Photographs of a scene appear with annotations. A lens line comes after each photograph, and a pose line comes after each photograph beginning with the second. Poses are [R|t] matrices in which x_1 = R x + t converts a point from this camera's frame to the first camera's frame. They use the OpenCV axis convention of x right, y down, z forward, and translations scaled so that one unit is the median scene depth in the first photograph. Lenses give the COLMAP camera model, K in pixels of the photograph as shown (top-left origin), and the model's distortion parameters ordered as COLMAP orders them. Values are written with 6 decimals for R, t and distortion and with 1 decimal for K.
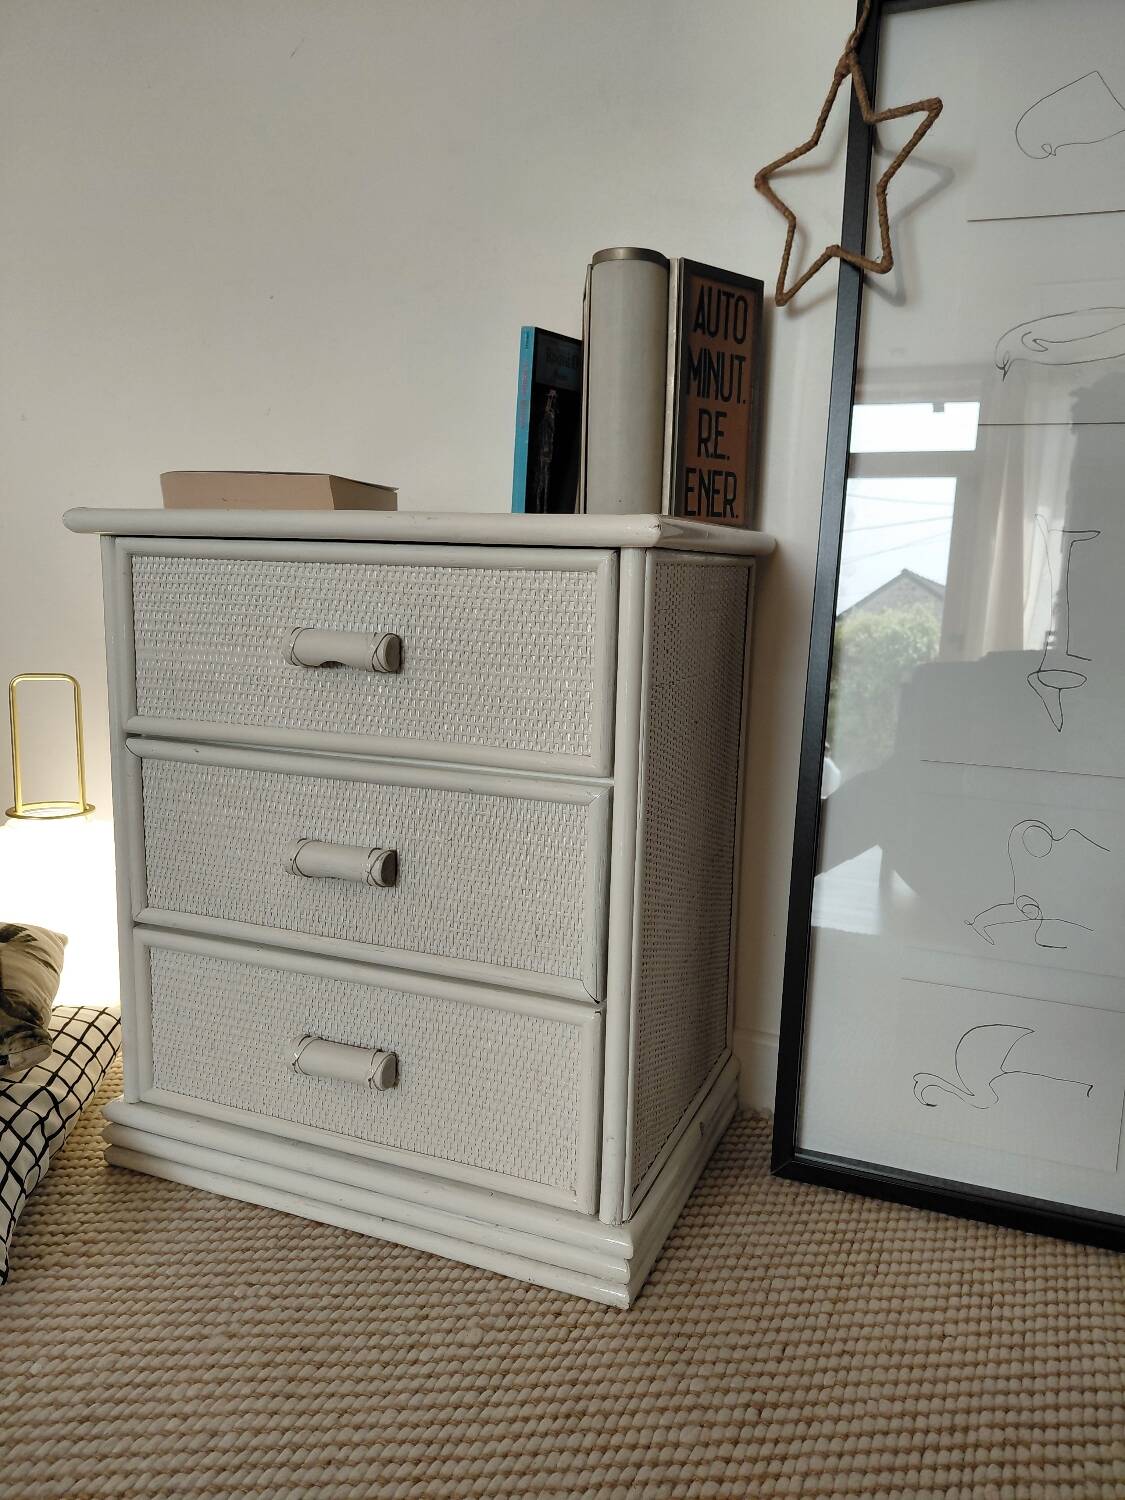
lens RADIAL K [[1137.7, 0, 555.3], [0, 1137.7, 740.2], [0, 0, 1]] dist [-0.001135, -0.025598]
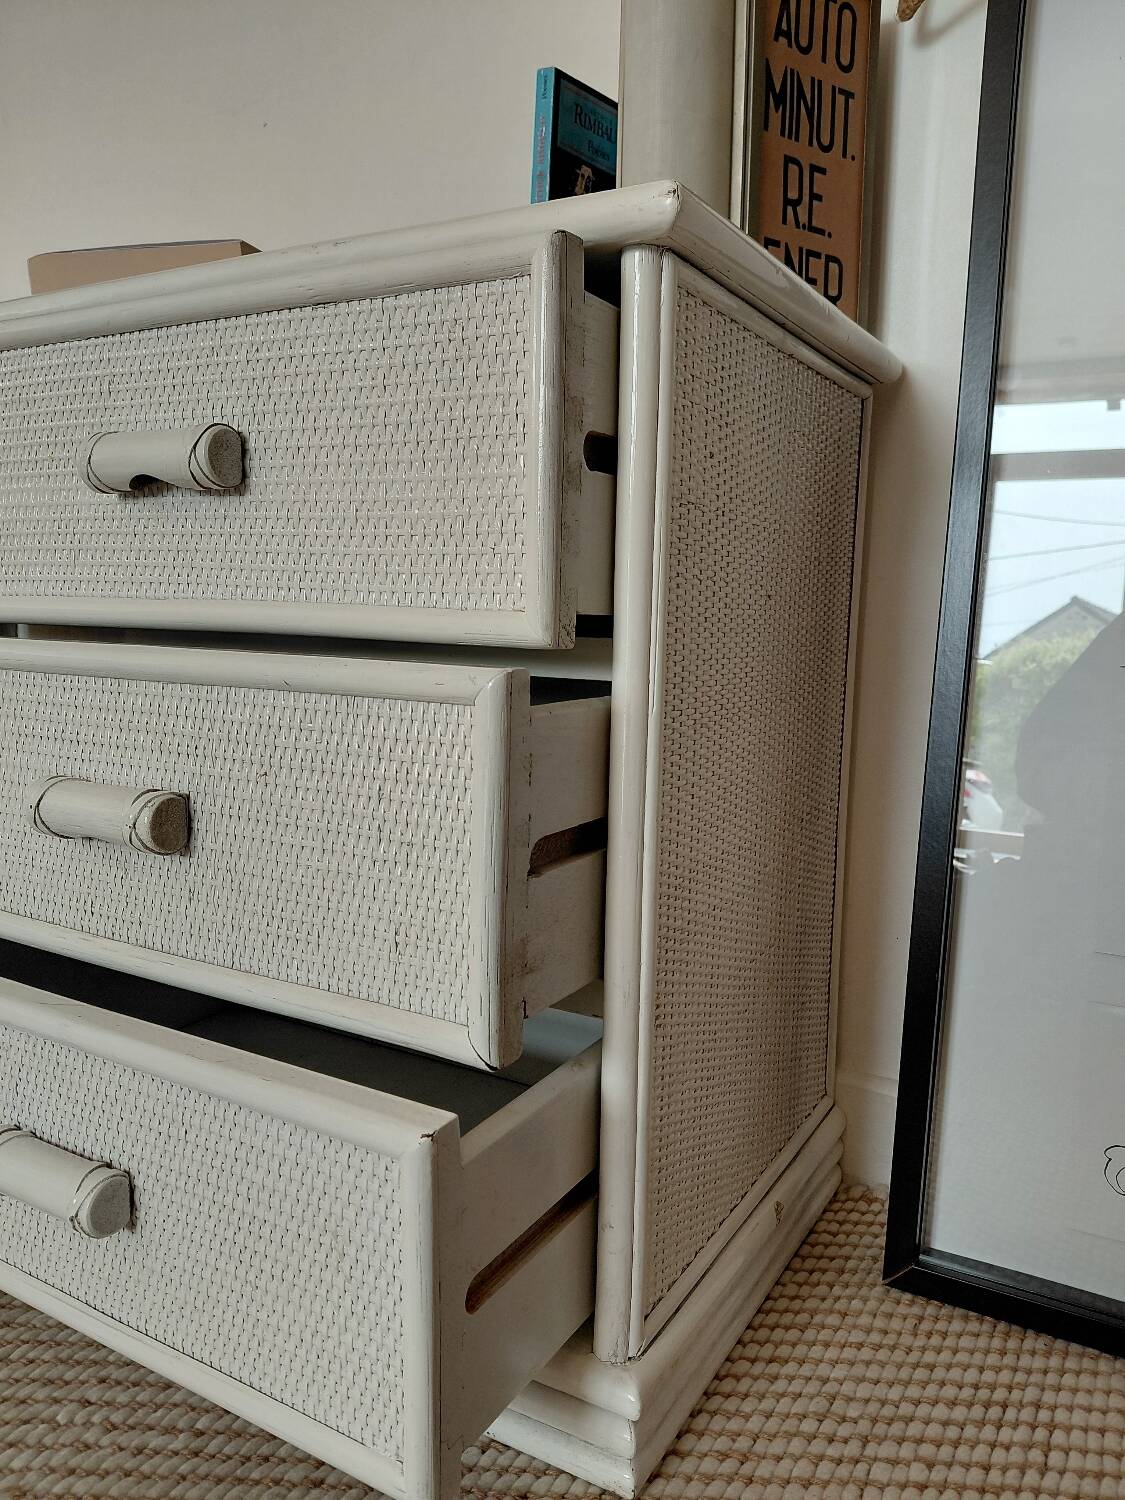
lens RADIAL K [[1137.7, 0, 574.7], [0, 1137.7, 751.1], [0, 0, 1]] dist [-0.001135, -0.025598]
pose [[0.993310, 0.014429, -0.114576, 0.084734], [-0.018117, 0.999348, -0.031218, 0.093804], [0.114051, 0.033085, 0.992924, 0.313338]]
